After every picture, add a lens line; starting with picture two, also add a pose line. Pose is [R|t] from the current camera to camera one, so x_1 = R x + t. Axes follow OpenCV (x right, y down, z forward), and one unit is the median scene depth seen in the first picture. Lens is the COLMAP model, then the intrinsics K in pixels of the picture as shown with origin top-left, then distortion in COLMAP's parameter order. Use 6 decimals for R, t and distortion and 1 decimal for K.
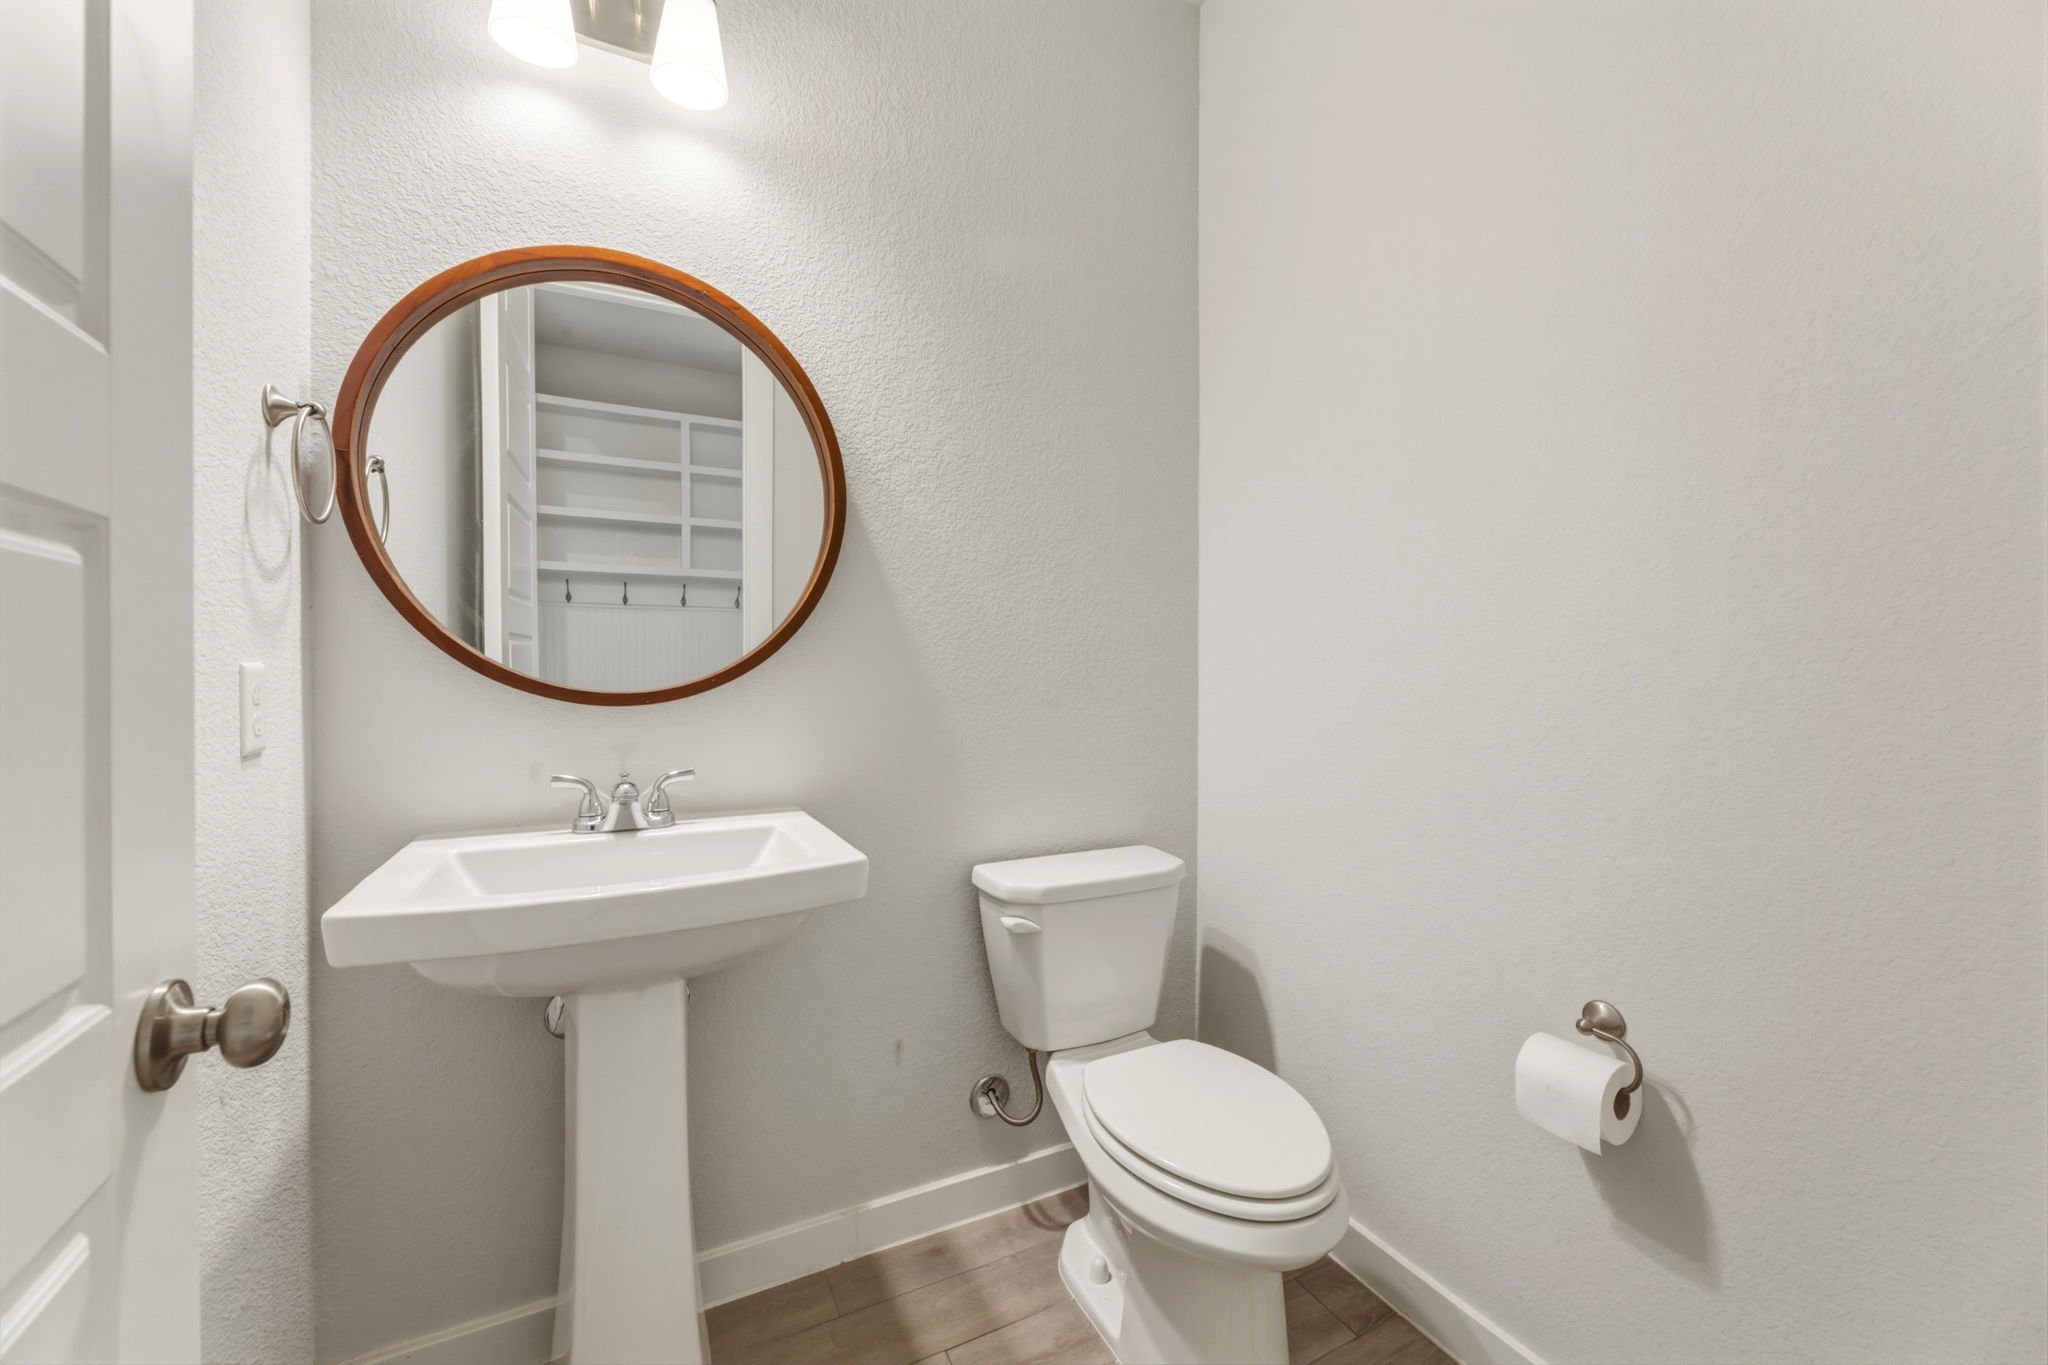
lens RADIAL K [[819.3, 0, 1029.1], [0, 819.3, 678.3], [0, 0, 1]] dist [0.000267, -0.000572]
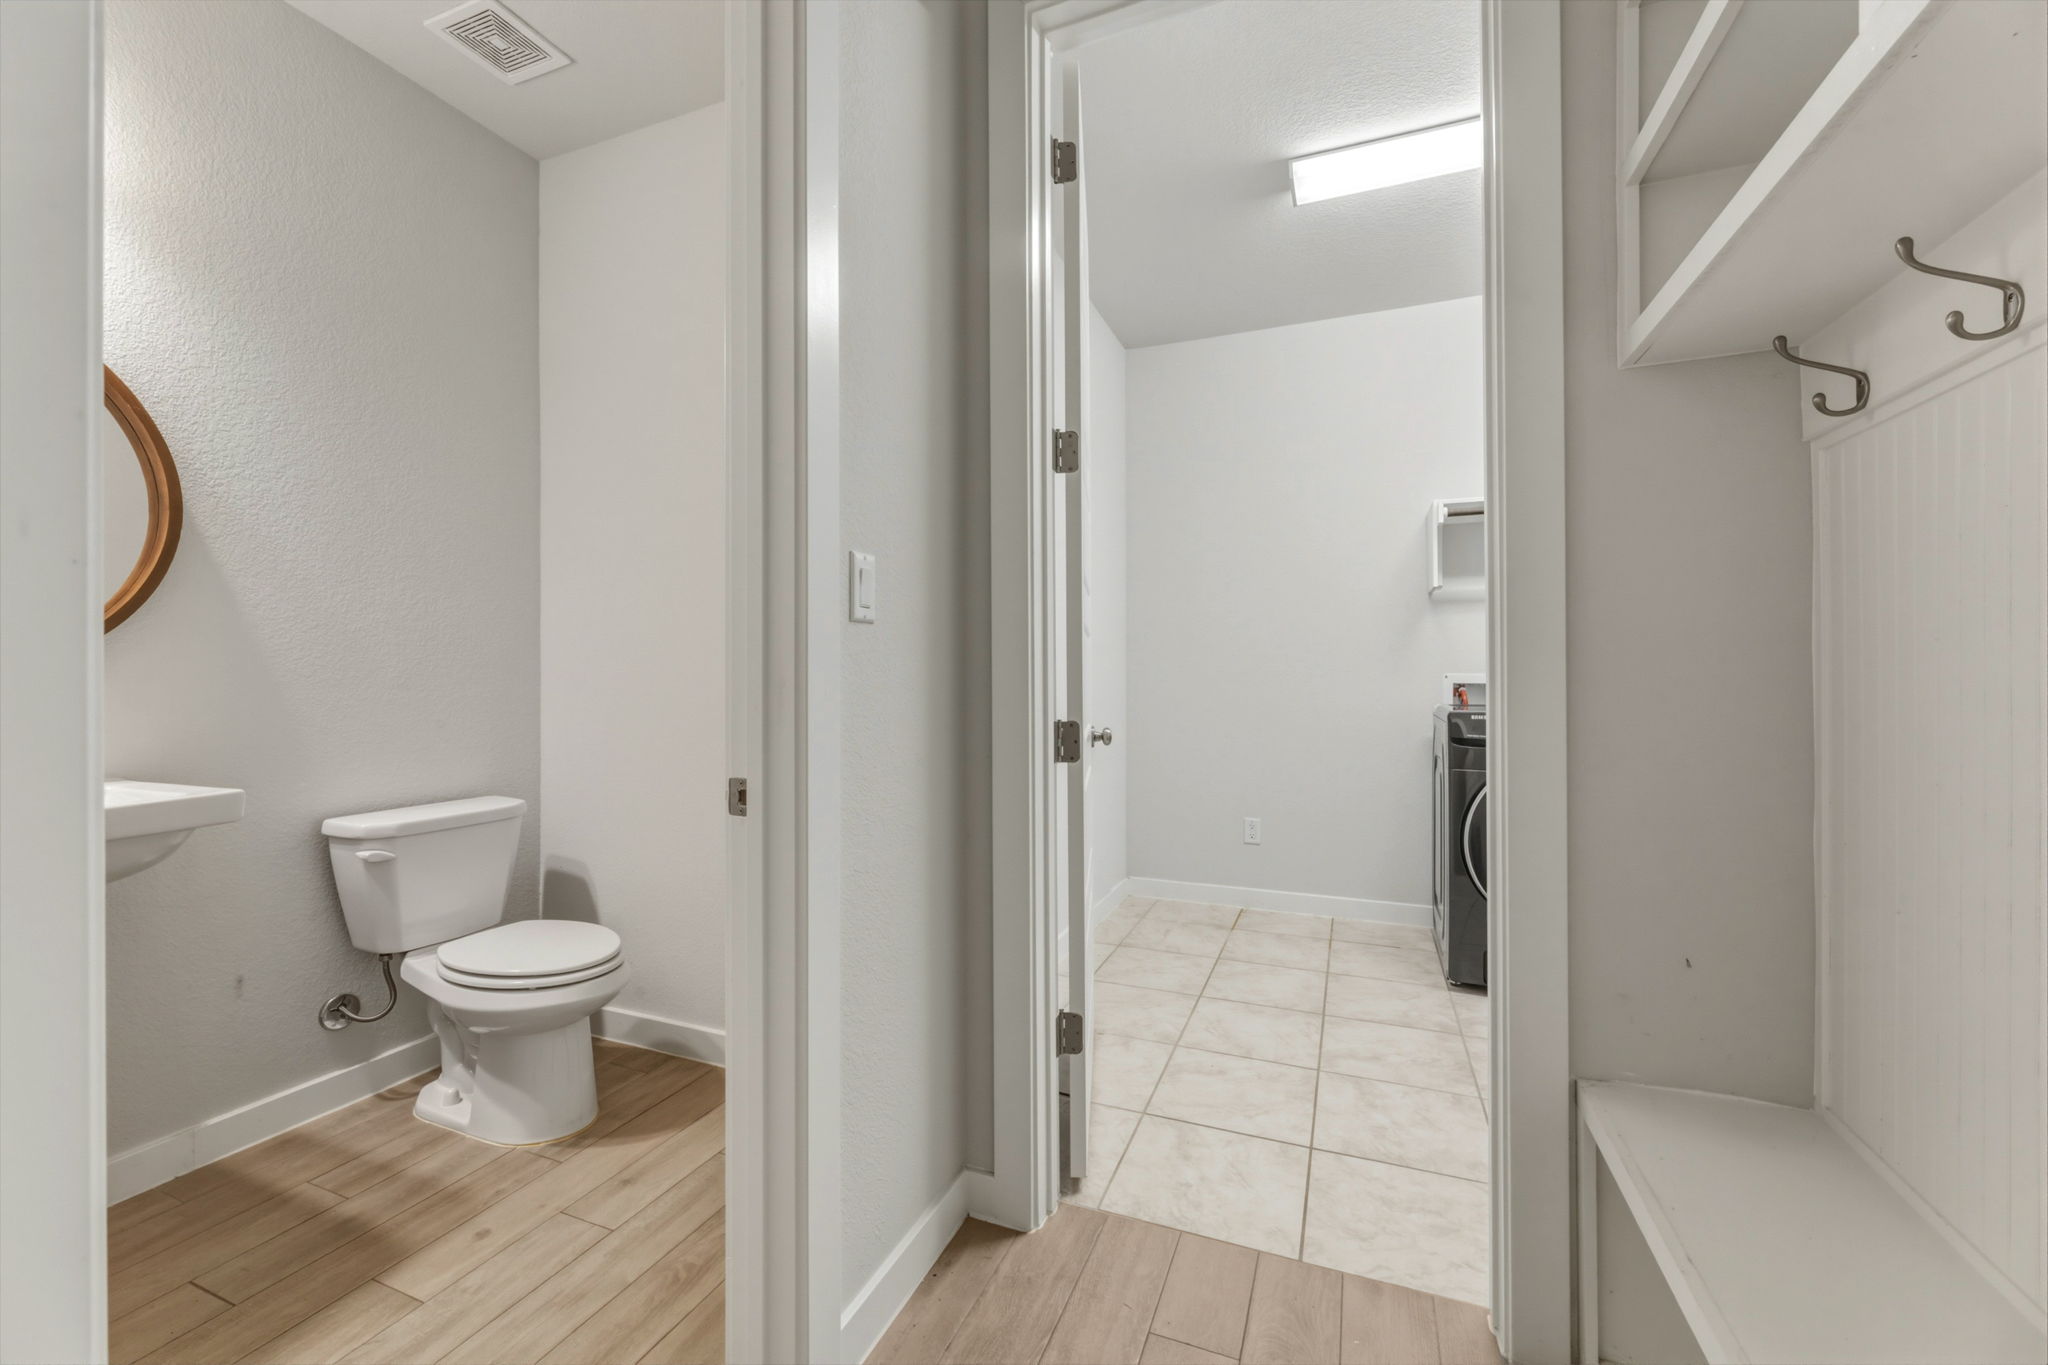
lens RADIAL K [[819.3, 0, 1029.1], [0, 819.3, 678.3], [0, 0, 1]] dist [0.000267, -0.000572]
pose [[0.761773, -0.003847, 0.647833, -0.058614], [0.005232, 0.999986, -0.000215, 0.026593], [-0.647823, 0.003553, 0.761782, -0.622210]]
